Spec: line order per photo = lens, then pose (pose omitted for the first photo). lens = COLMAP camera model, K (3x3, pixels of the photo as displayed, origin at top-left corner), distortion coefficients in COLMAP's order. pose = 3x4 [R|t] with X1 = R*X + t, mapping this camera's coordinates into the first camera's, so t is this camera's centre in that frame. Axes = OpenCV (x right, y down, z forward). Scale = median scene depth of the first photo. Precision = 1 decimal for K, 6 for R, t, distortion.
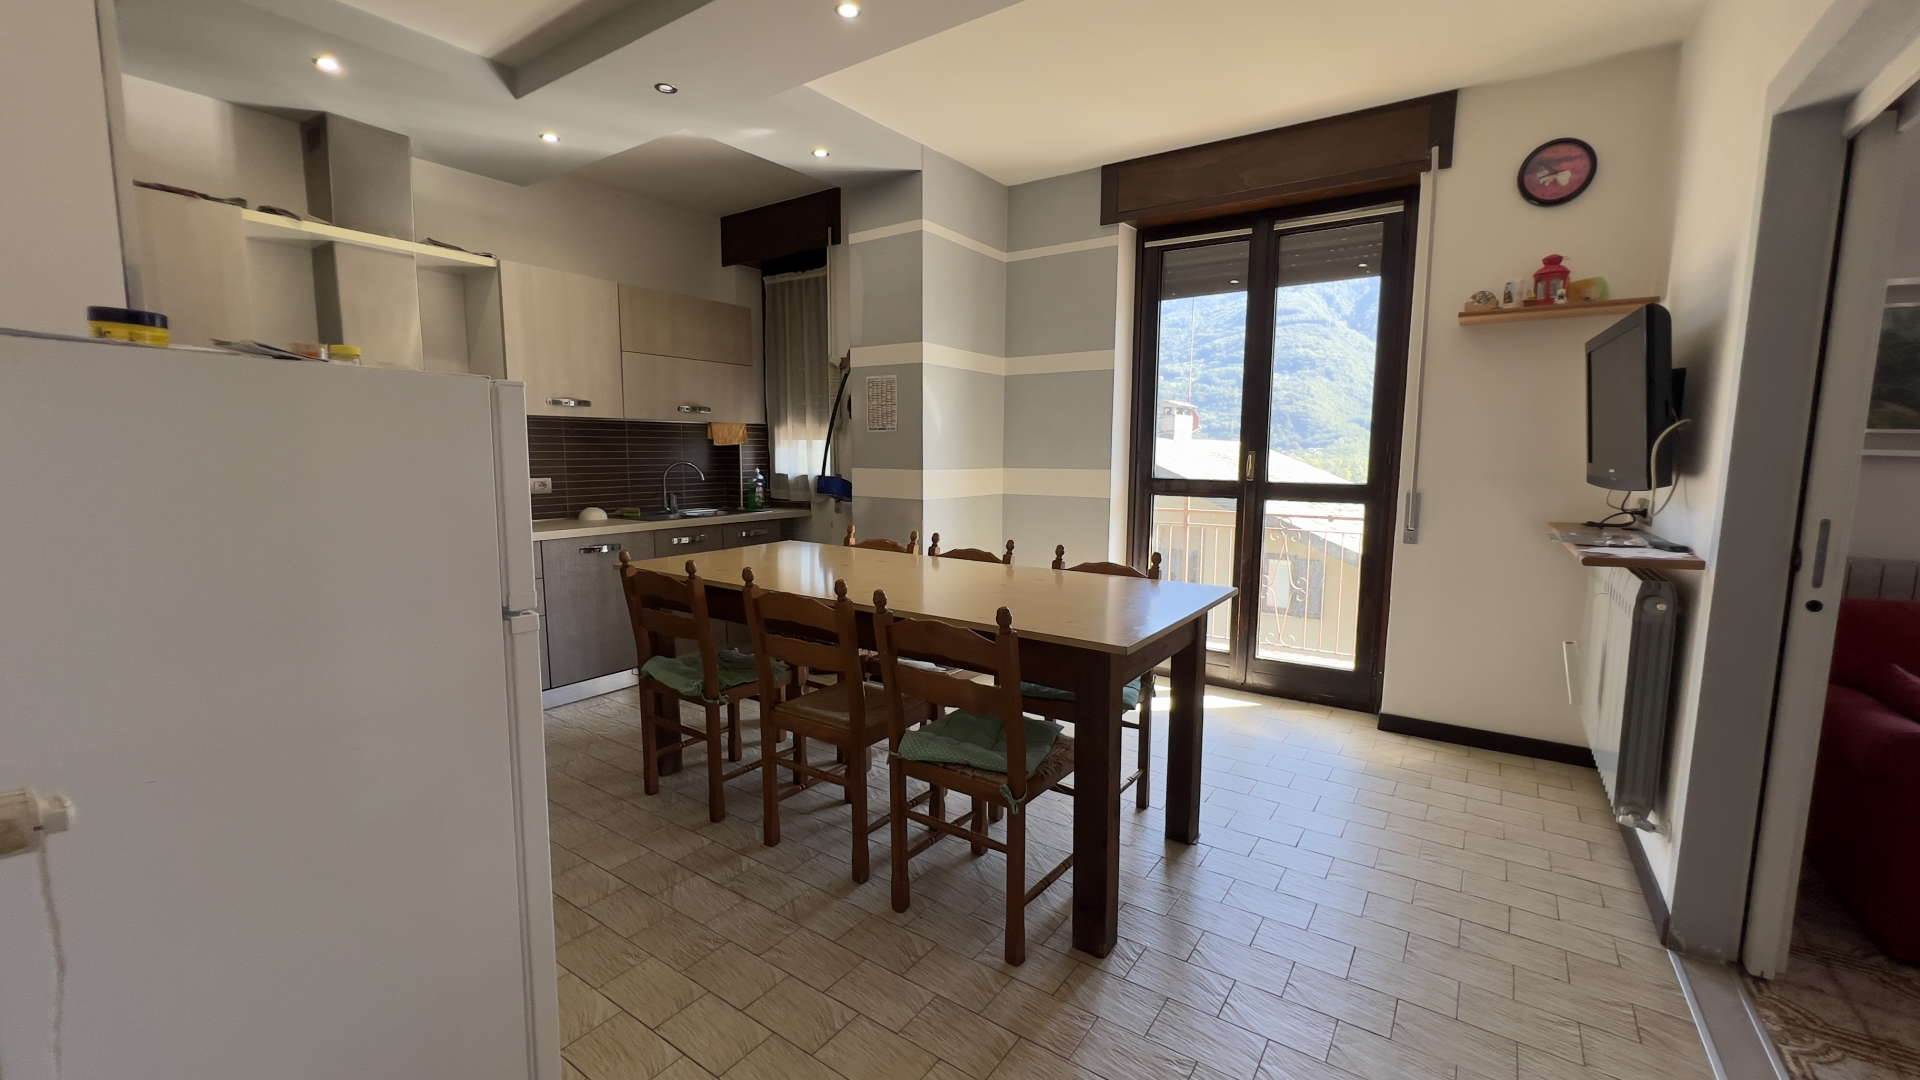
lens RADIAL K [[770.2, 0, 960.9], [0, 770.2, 539.7], [0, 0, 1]] dist [-0.002938, 0.000609]
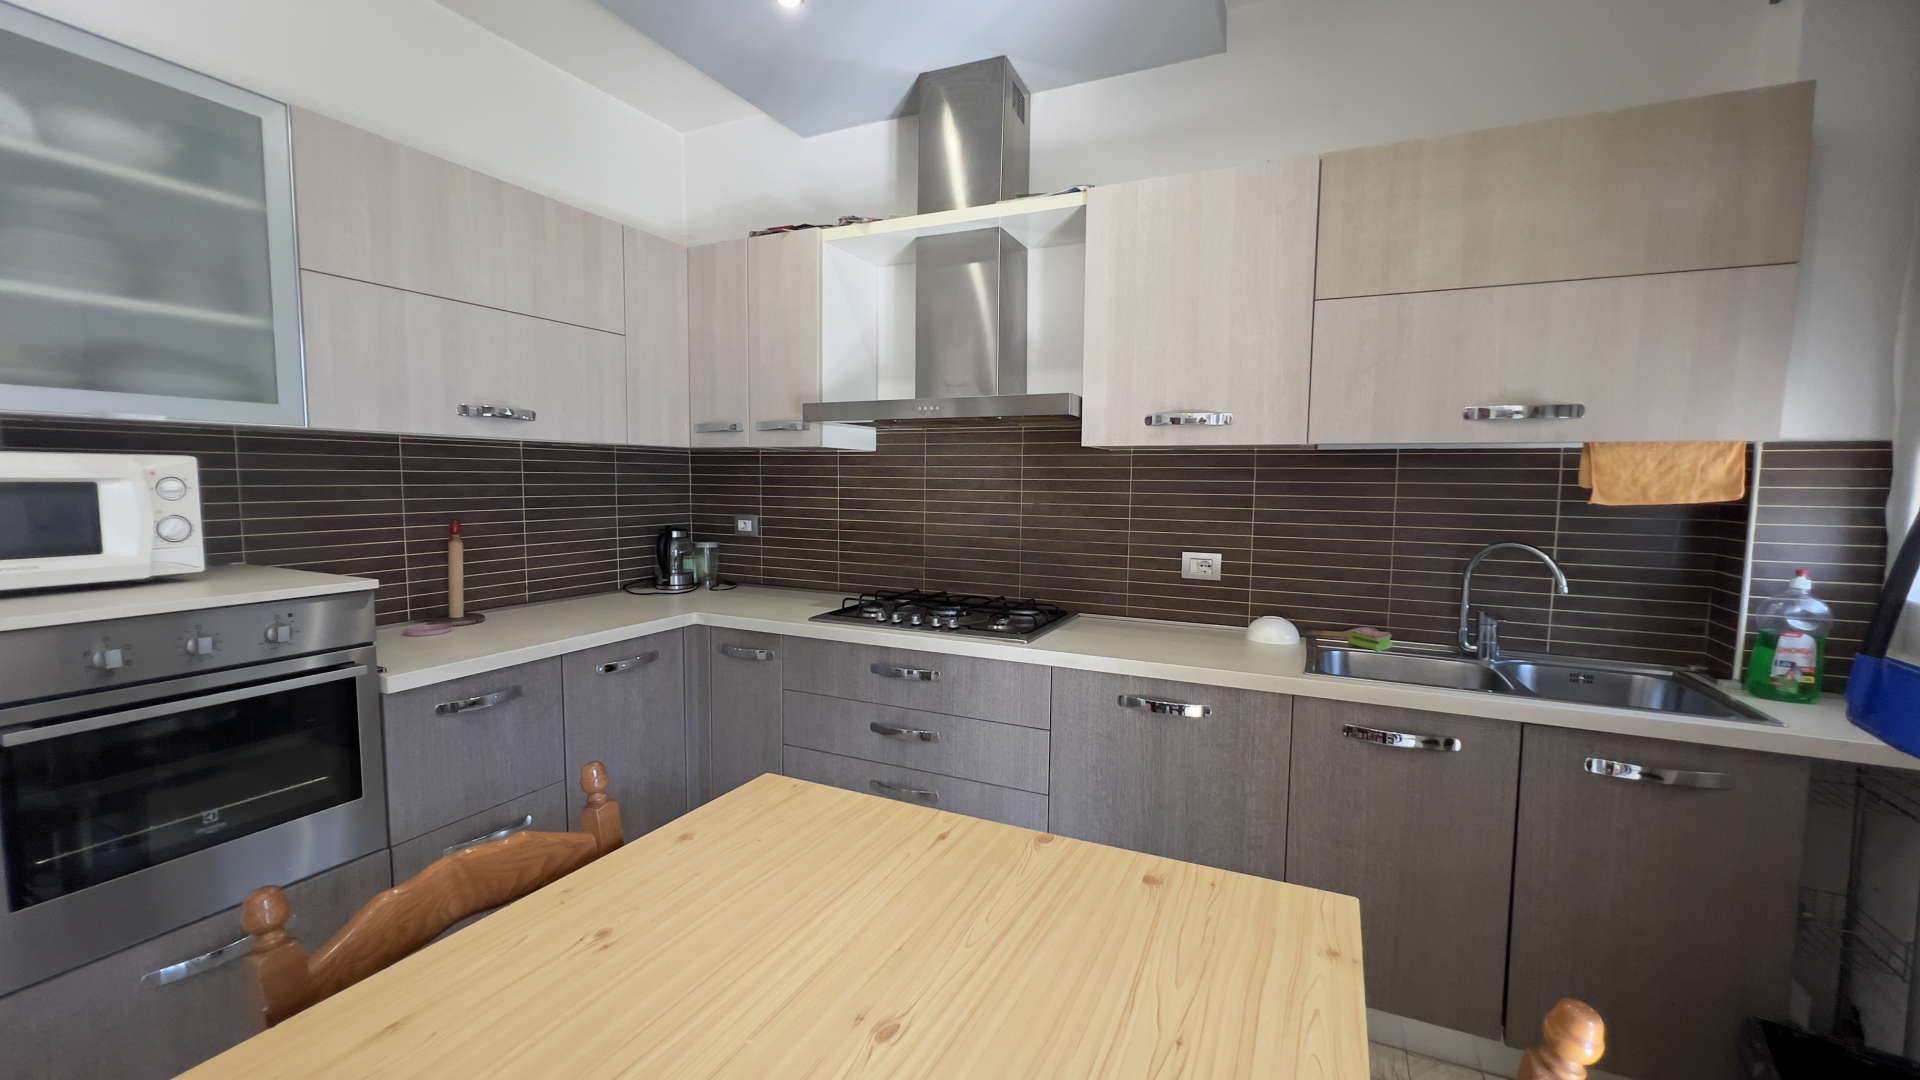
lens RADIAL K [[770.2, 0, 962.1], [0, 770.2, 540.4], [0, 0, 1]] dist [-0.002938, 0.000609]
pose [[0.163310, 0.076712, -0.983588, -0.004233], [-0.124915, 0.990556, 0.056515, -0.102350], [0.978635, 0.113636, 0.171350, 0.739807]]
